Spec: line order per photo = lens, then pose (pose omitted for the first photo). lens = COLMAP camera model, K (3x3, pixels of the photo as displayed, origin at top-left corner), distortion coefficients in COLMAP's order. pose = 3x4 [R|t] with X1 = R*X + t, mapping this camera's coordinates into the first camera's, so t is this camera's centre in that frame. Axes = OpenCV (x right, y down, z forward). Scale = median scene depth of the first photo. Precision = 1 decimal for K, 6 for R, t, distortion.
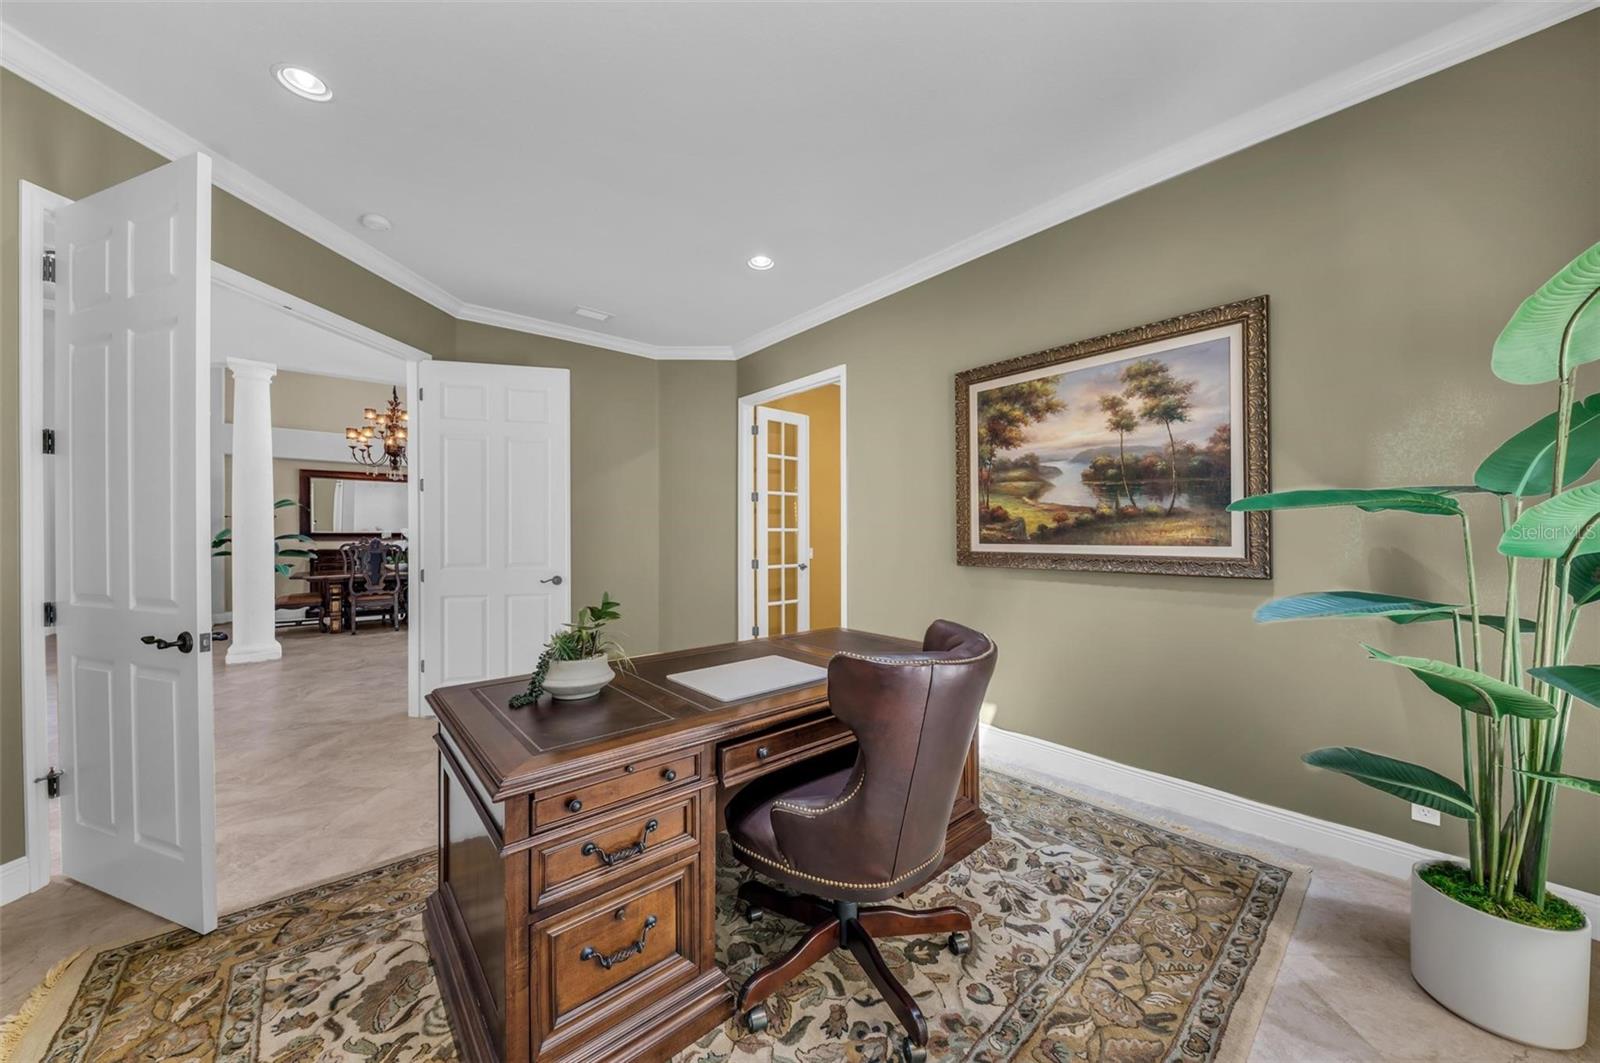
lens RADIAL K [[571.3, 0, 800.8], [0, 571.3, 534.6], [0, 0, 1]] dist [0.013958, -0.000381]
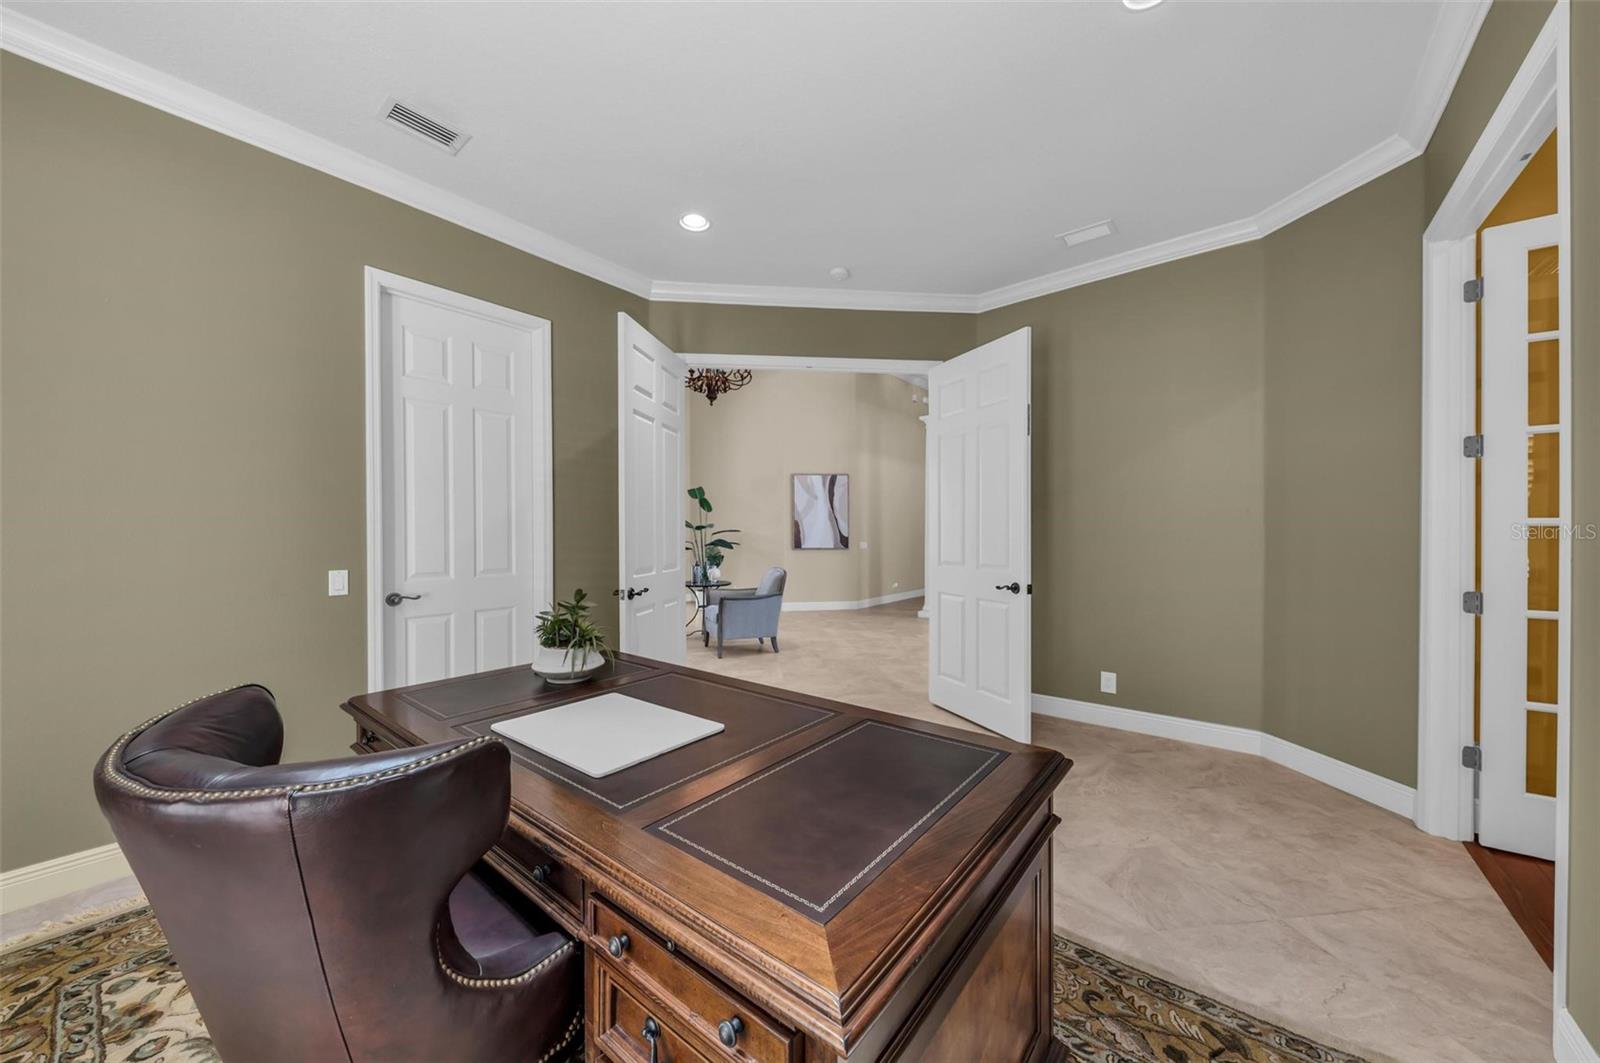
lens RADIAL K [[571.3, 0, 800.8], [0, 571.3, 534.6], [0, 0, 1]] dist [0.013958, -0.000381]
pose [[0.190510, 0.006687, -0.981662, 0.294139], [-0.002591, 0.999977, 0.006309, -0.000677], [0.981682, 0.001342, 0.190523, 0.488687]]
